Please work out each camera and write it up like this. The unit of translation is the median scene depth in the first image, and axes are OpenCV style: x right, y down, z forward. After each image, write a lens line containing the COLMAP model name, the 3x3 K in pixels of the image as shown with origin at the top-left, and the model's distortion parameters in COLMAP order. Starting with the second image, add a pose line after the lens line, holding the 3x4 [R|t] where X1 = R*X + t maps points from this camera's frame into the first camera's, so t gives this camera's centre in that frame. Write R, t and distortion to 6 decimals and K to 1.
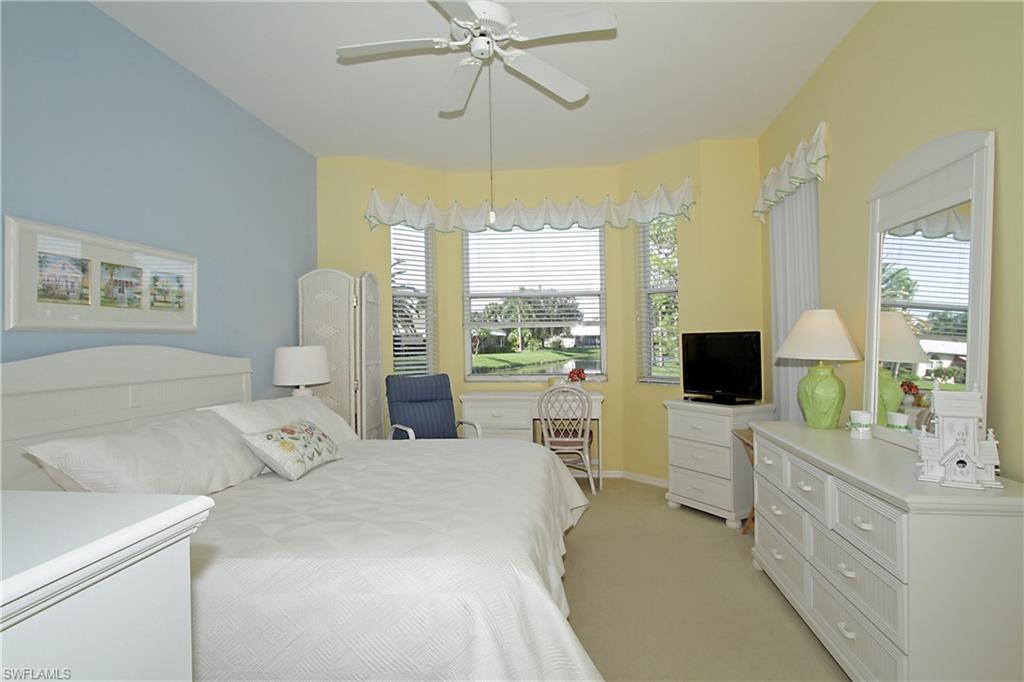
lens RADIAL K [[552.7, 0, 512.0], [0, 552.7, 341.0], [0, 0, 1]] dist [-0.001273, 0.000570]
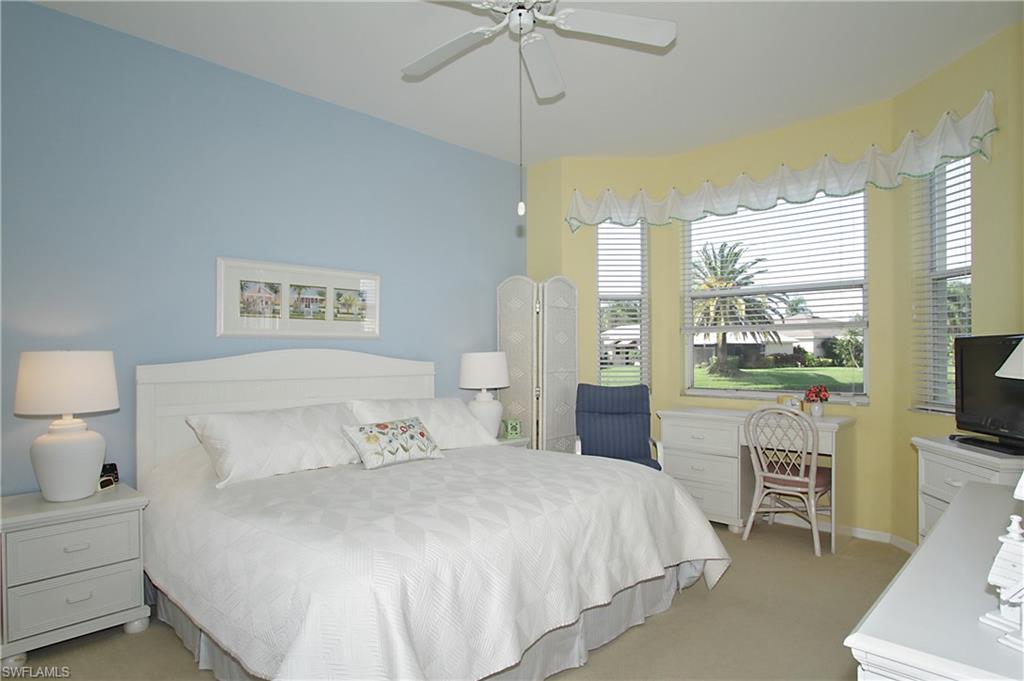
lens RADIAL K [[586.8, 0, 512.3], [0, 586.8, 356.2], [0, 0, 1]] dist [0.014948, 0.001770]
pose [[0.798474, 0.012112, -0.601907, 0.304402], [-0.006148, 0.999910, 0.011965, 0.003550], [0.601998, -0.005853, 0.798477, 0.126701]]
